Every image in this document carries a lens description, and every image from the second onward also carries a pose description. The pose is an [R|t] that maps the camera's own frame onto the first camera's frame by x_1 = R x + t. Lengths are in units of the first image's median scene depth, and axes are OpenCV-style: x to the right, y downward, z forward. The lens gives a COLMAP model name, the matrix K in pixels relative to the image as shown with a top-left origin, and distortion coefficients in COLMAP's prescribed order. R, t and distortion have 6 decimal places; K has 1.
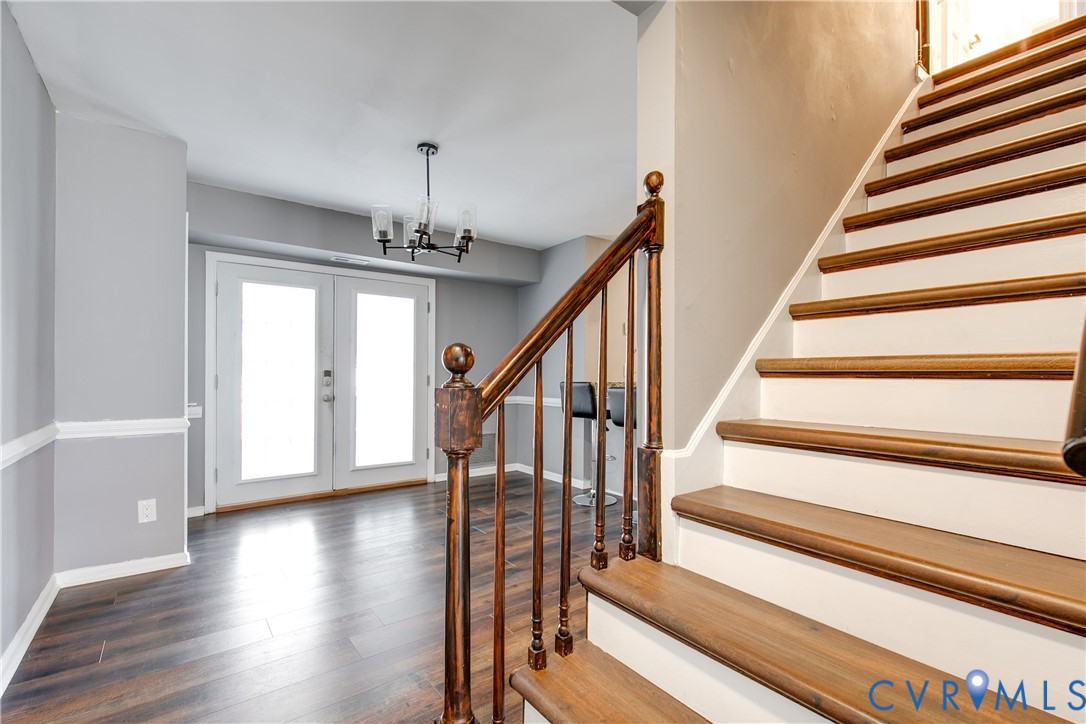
lens RADIAL K [[495.5, 0, 532.5], [0, 495.5, 372.1], [0, 0, 1]] dist [0.000124, -0.000129]
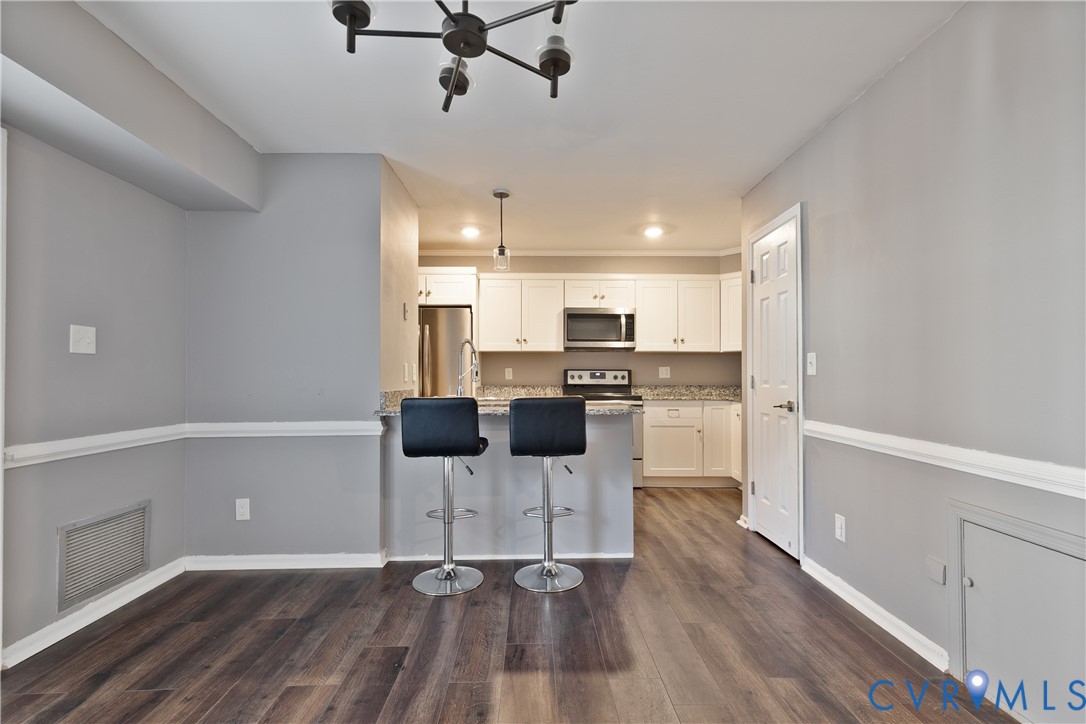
lens RADIAL K [[519.1, 0, 554.6], [0, 519.1, 368.9], [0, 0, 1]] dist [0.000001, -0.000460]
pose [[0.560294, 0.007364, 0.828261, -0.353312], [0.003888, 0.999926, -0.011521, 0.000279], [-0.828285, 0.009675, 0.560224, 0.528033]]
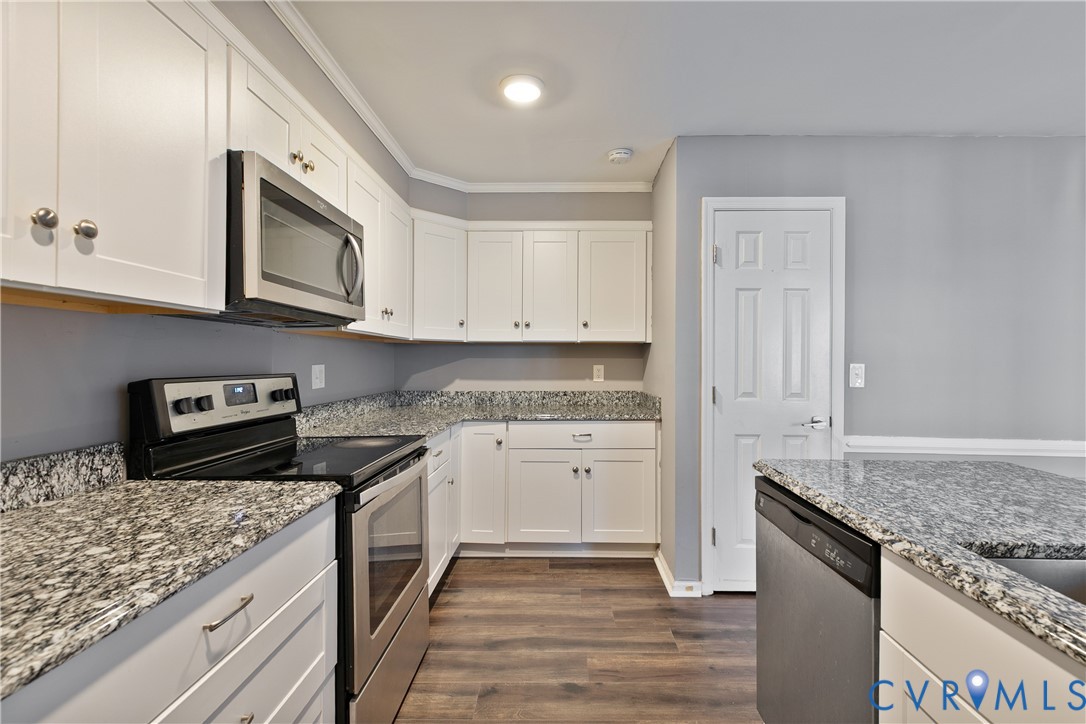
lens RADIAL K [[484.8, 0, 556.0], [0, 484.8, 363.7], [0, 0, 1]] dist [-0.001154, -0.000241]
pose [[-0.802221, -0.018144, 0.596751, 0.366841], [-0.012045, 0.999827, 0.014207, -0.031677], [-0.596905, 0.004210, -0.802301, 1.354946]]
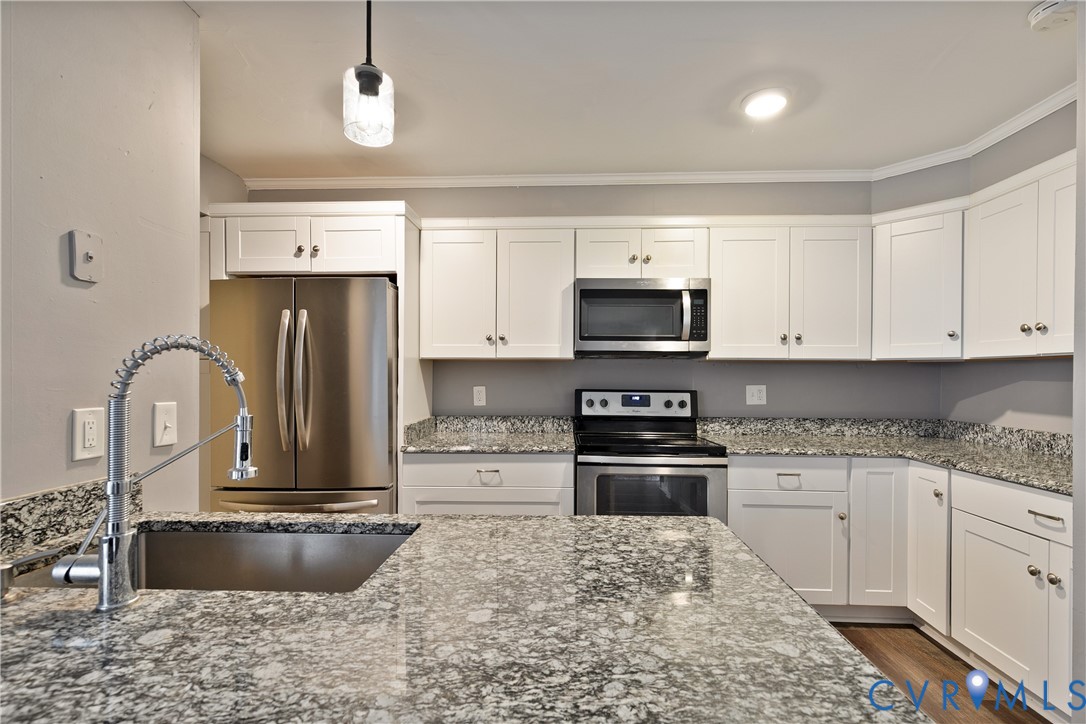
lens RADIAL K [[508.0, 0, 548.5], [0, 508.0, 372.0], [0, 0, 1]] dist [0.018334, -0.000305]
pose [[0.615597, -0.004004, 0.788051, 0.160356], [0.003629, 0.999991, 0.002246, -0.041281], [-0.788053, 0.001477, 0.615605, 0.832589]]
